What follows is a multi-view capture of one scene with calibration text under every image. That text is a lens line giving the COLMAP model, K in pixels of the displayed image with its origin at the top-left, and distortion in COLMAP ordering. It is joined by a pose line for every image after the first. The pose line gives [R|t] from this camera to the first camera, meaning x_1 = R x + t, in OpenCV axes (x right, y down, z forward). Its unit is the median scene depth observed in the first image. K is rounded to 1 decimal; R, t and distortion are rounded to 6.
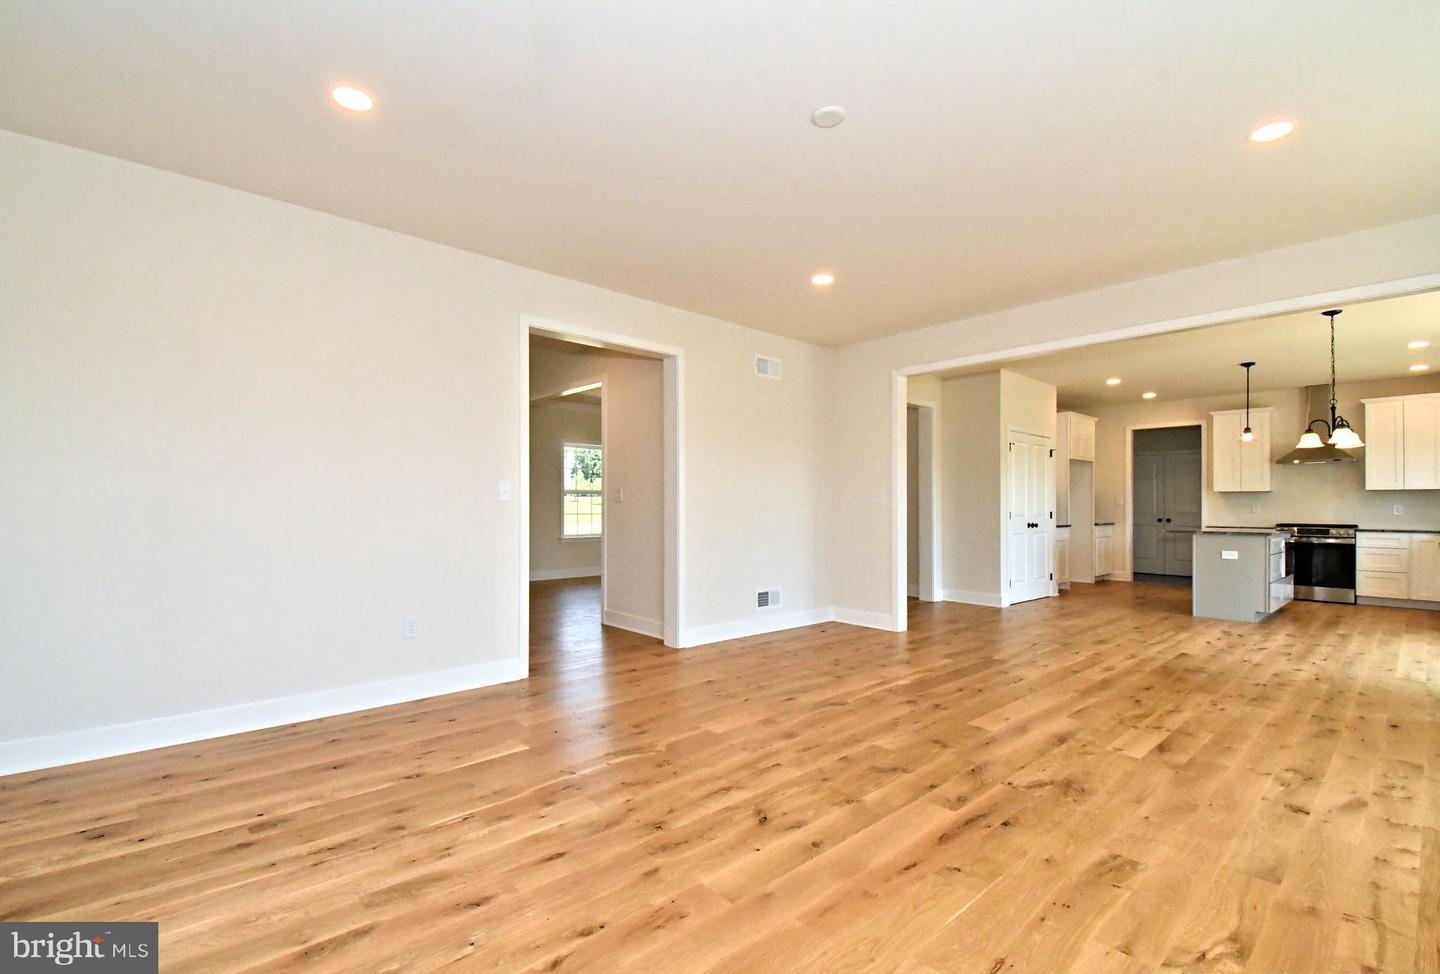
lens RADIAL K [[652.4, 0, 714.9], [0, 652.4, 497.3], [0, 0, 1]] dist [0.042602, -0.030834]
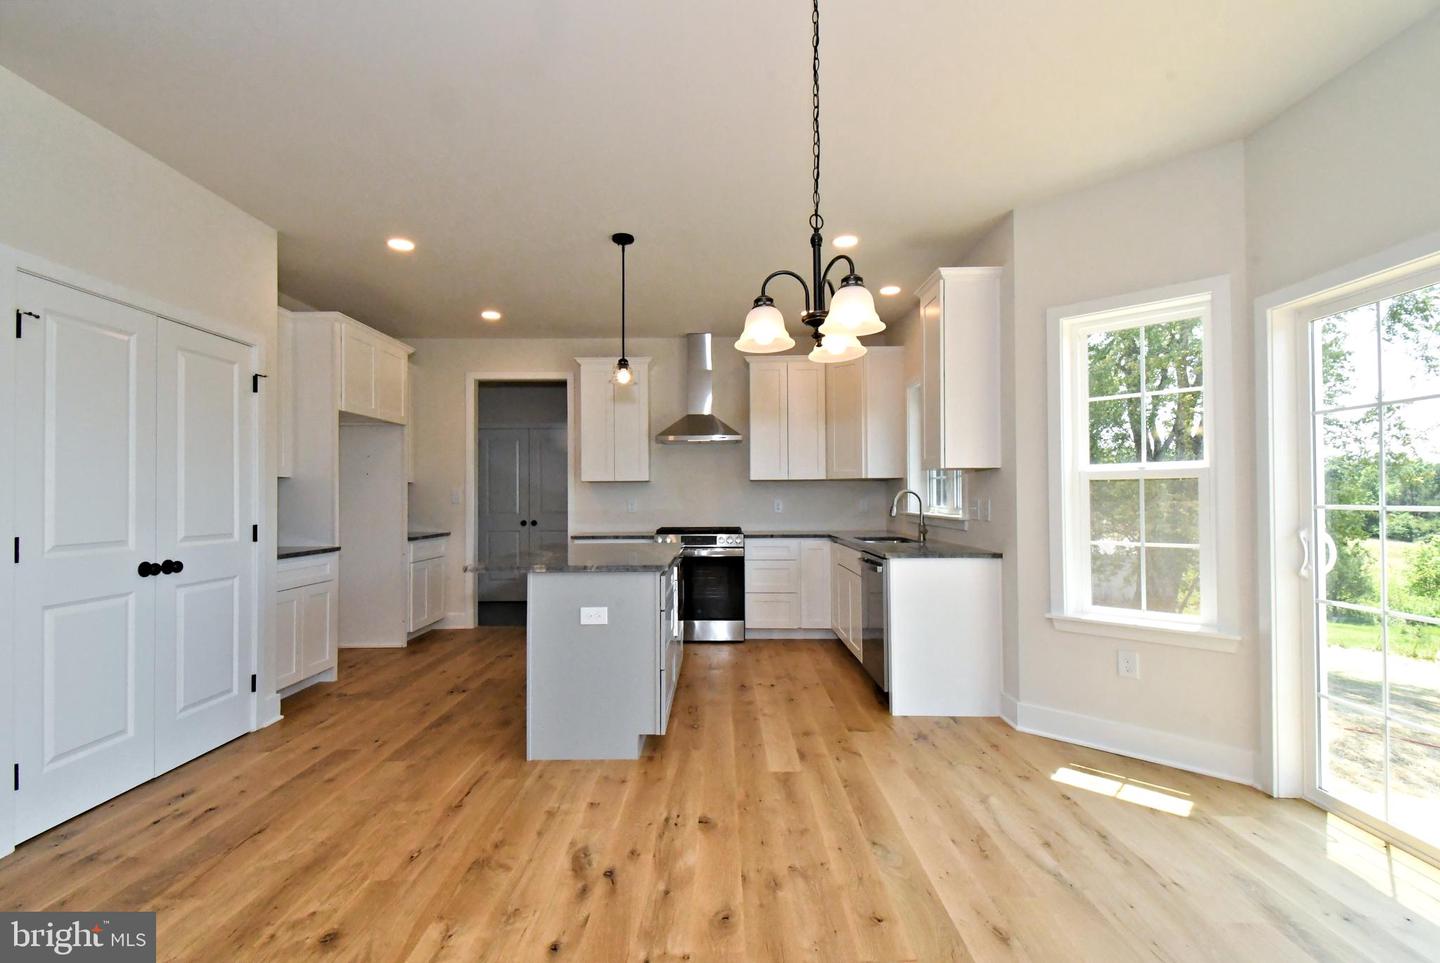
lens RADIAL K [[667.1, 0, 720.0], [0, 667.1, 481.5], [0, 0, 1]] dist [0.034205, -0.024568]
pose [[0.678666, 0.008248, 0.734401, 0.467274], [0.001842, 0.999915, -0.012932, 0.000520], [-0.734445, 0.010130, 0.678593, 0.583717]]
